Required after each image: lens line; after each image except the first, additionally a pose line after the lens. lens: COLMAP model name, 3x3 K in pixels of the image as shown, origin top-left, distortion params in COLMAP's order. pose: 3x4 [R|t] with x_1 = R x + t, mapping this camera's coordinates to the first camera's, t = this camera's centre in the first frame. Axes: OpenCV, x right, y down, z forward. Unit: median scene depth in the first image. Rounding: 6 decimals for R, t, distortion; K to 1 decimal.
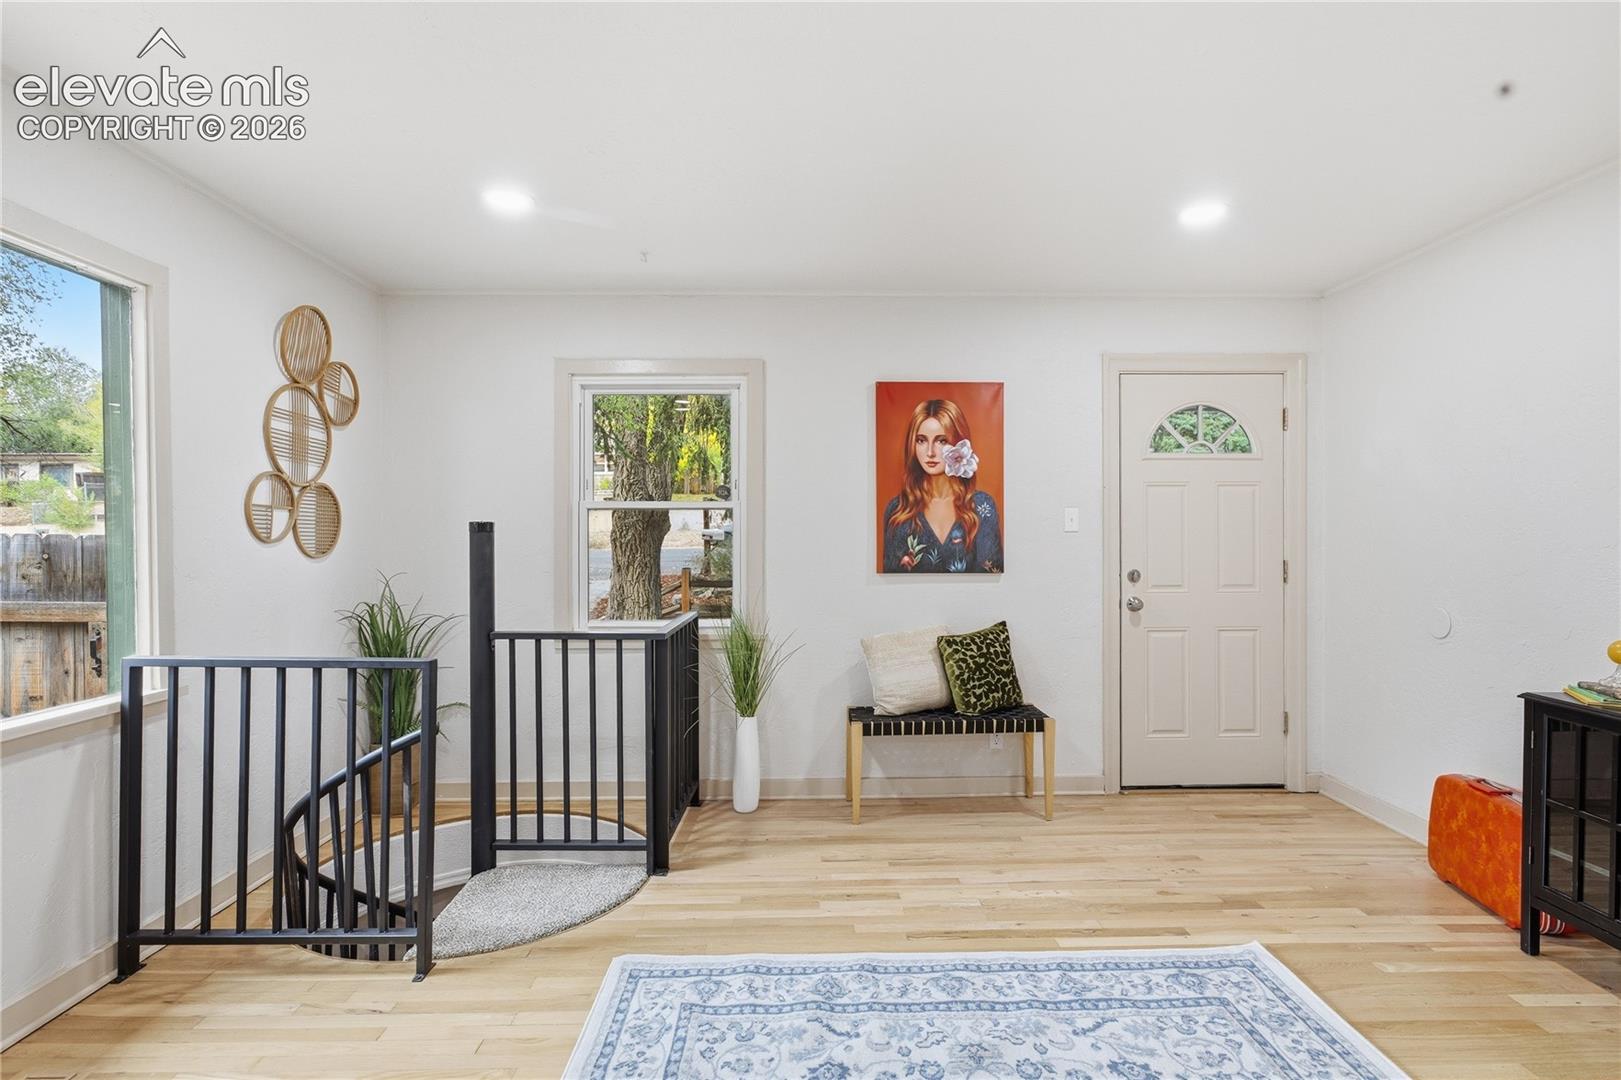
lens RADIAL K [[806.6, 0, 819.3], [0, 806.6, 554.5], [0, 0, 1]] dist [0.002627, 0.000963]
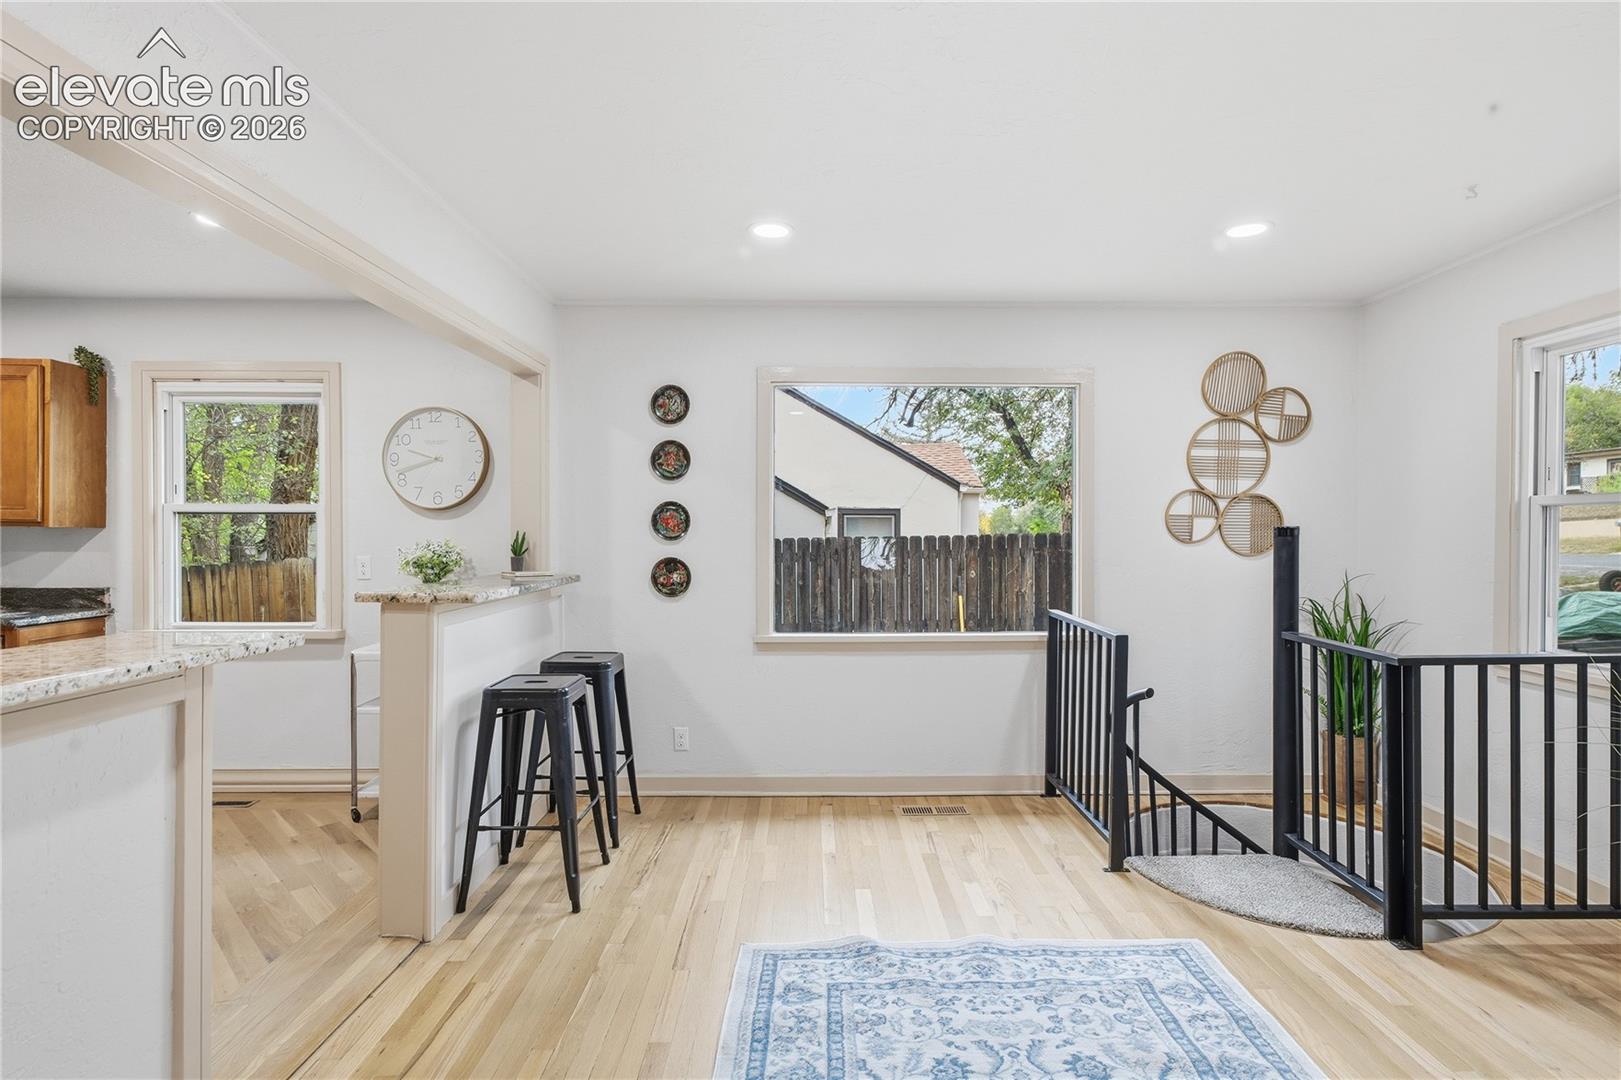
lens RADIAL K [[806.6, 0, 822.7], [0, 806.6, 541.3], [0, 0, 1]] dist [0.002627, 0.000963]
pose [[-0.007371, 0.013255, -0.999885, 0.645201], [-0.016312, 0.999778, 0.013373, -0.025246], [0.999840, 0.016409, -0.007153, 0.402719]]
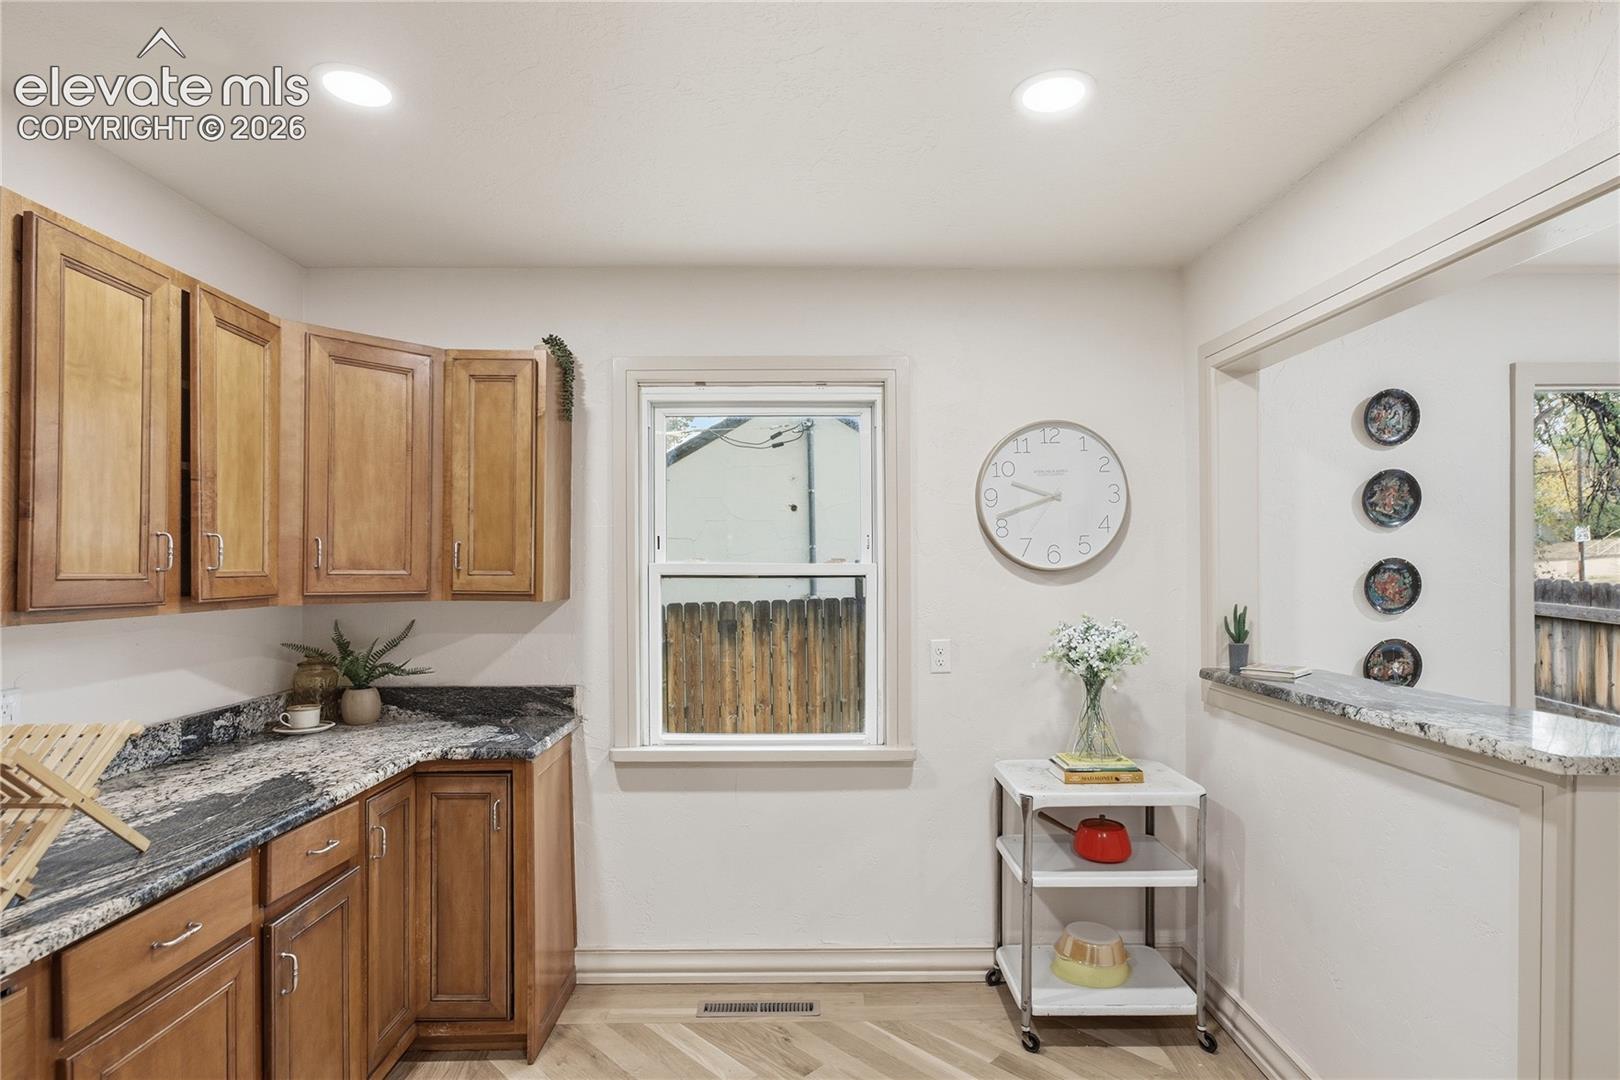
lens RADIAL K [[836.7, 0, 829.8], [0, 836.7, 569.5], [0, 0, 1]] dist [-0.000106, 0.000665]
pose [[-0.006692, 0.004480, -0.999968, 0.280341], [-0.013182, 0.999903, 0.004568, -0.051002], [0.999891, 0.013212, -0.006632, -0.459151]]
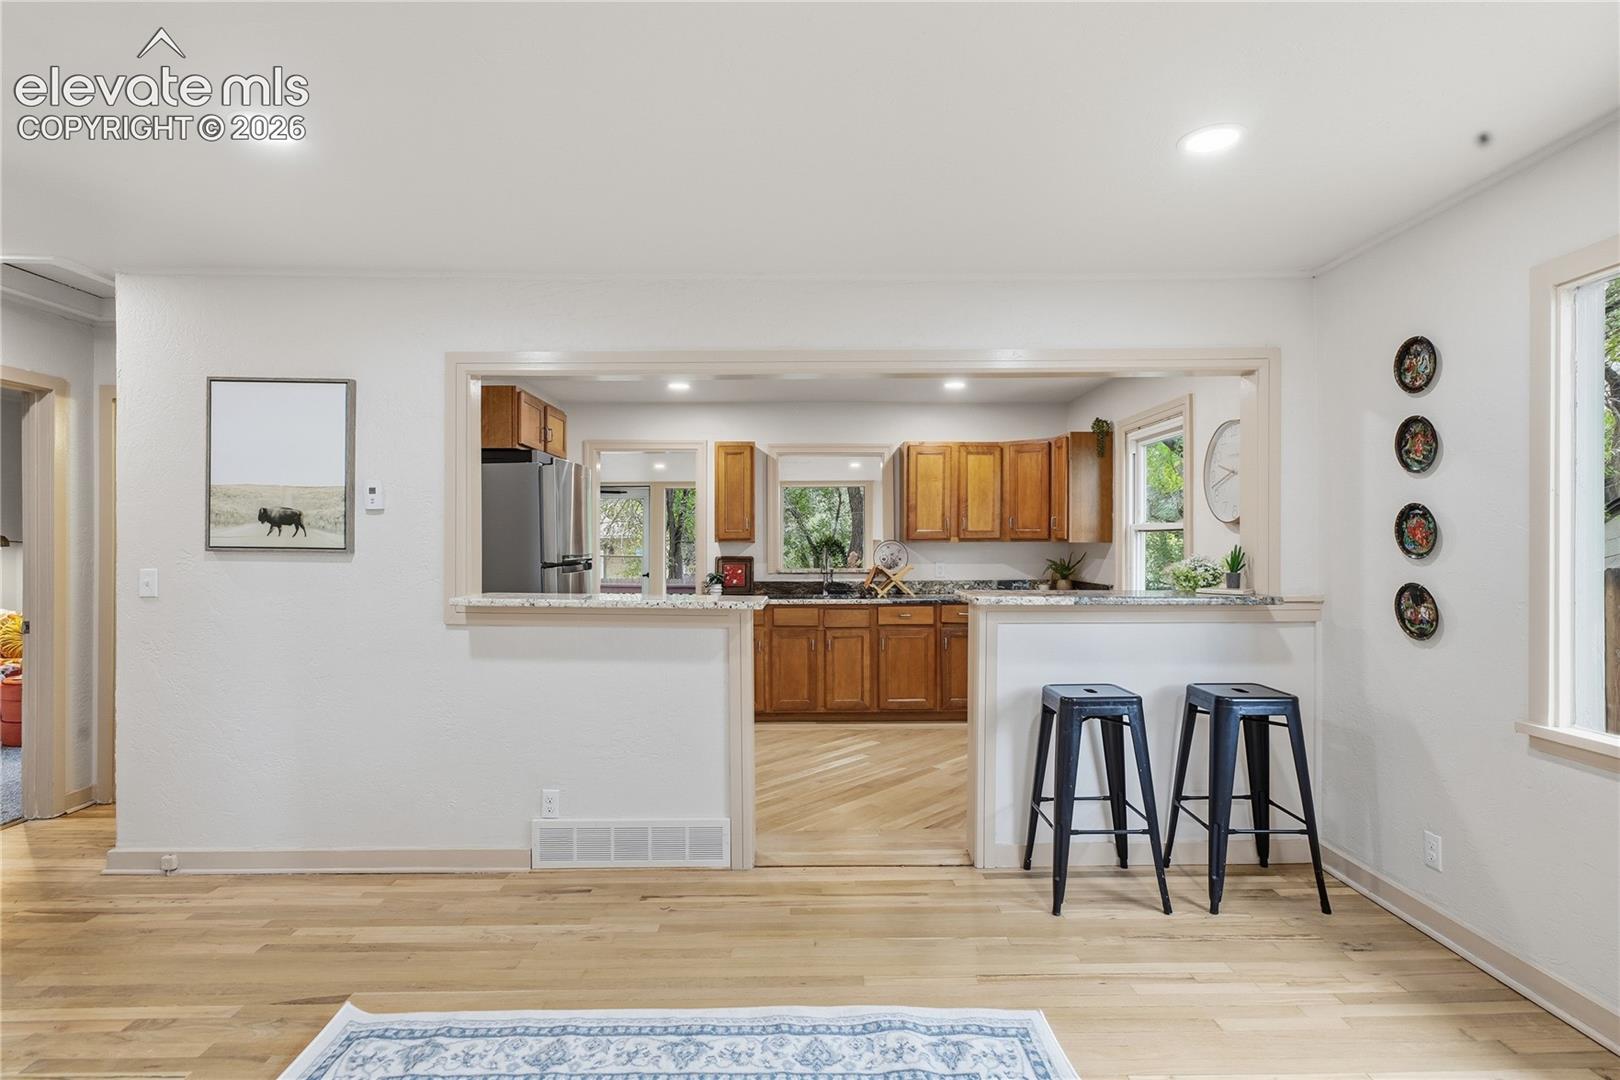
lens RADIAL K [[806.1, 0, 820.2], [0, 806.1, 548.2], [0, 0, 1]] dist [0.002627, 0.000963]
pose [[-0.999989, 0.001922, -0.004254, 0.026069], [0.001833, 0.999780, 0.020902, -0.037513], [0.004293, 0.020894, -0.999772, 1.047506]]
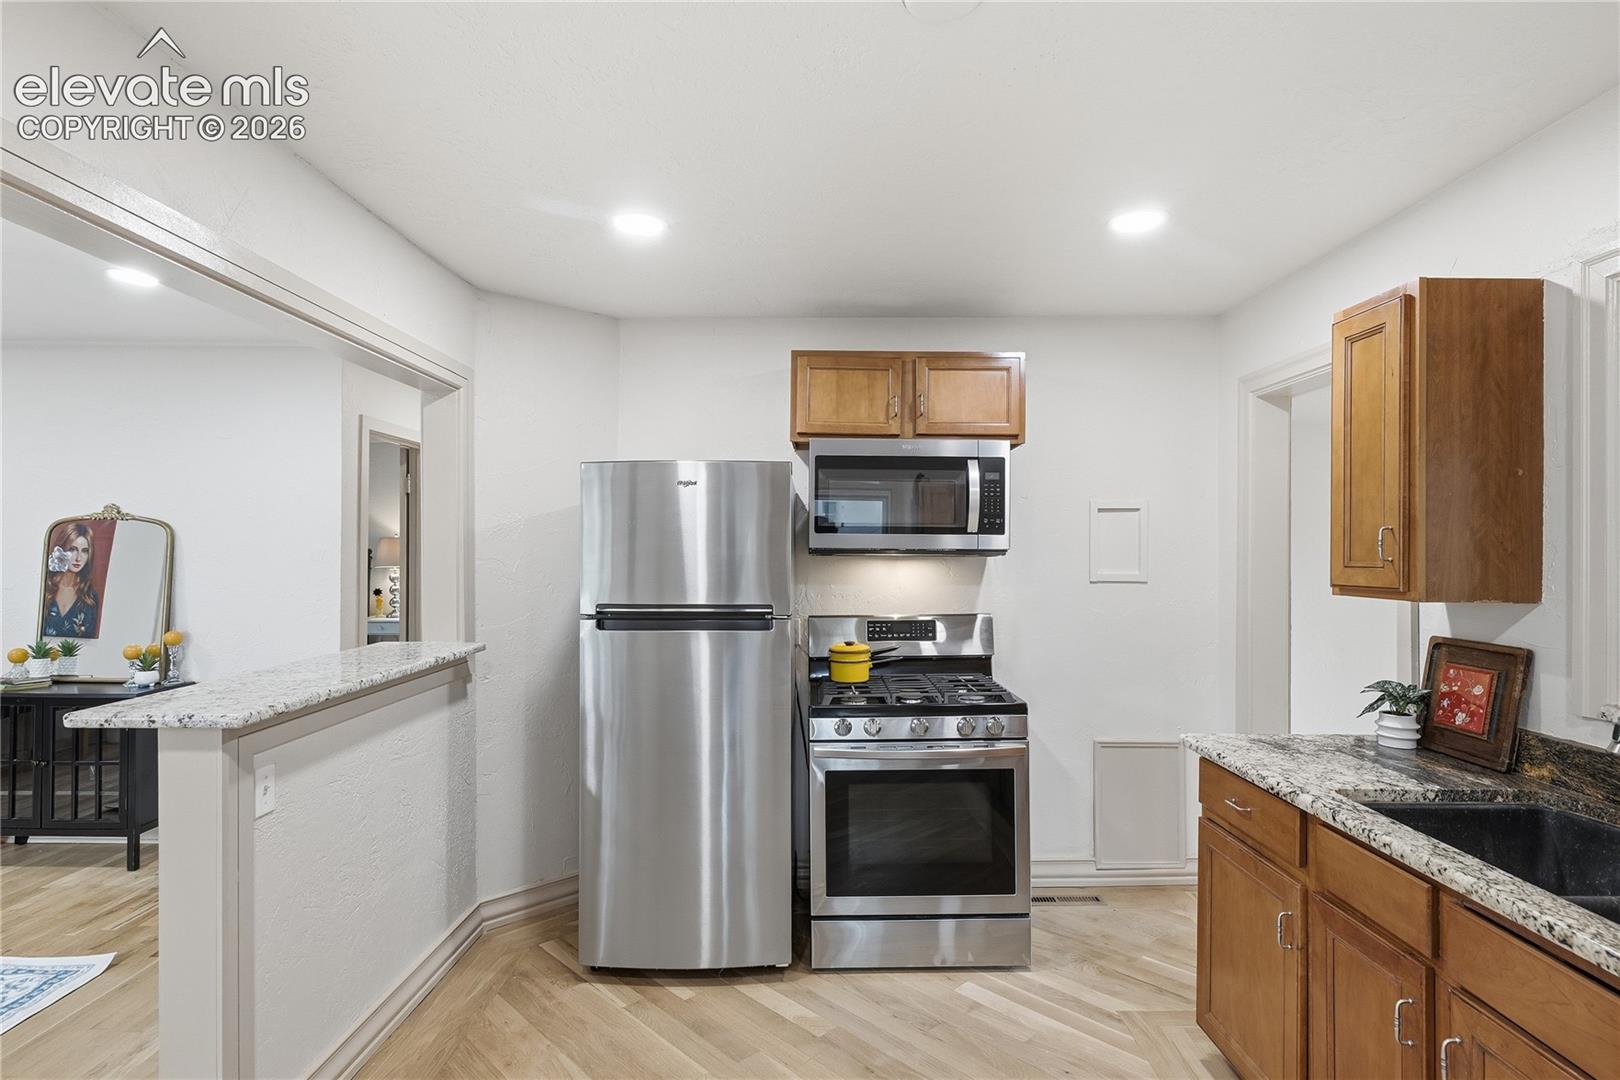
lens RADIAL K [[806.1, 0, 800.8], [0, 806.1, 545.6], [0, 0, 1]] dist [0.002627, 0.000963]
pose [[0.029325, 0.006543, 0.999549, -0.438598], [0.011261, 0.999913, -0.006876, -0.053806], [-0.999506, 0.011457, 0.029249, -0.461060]]
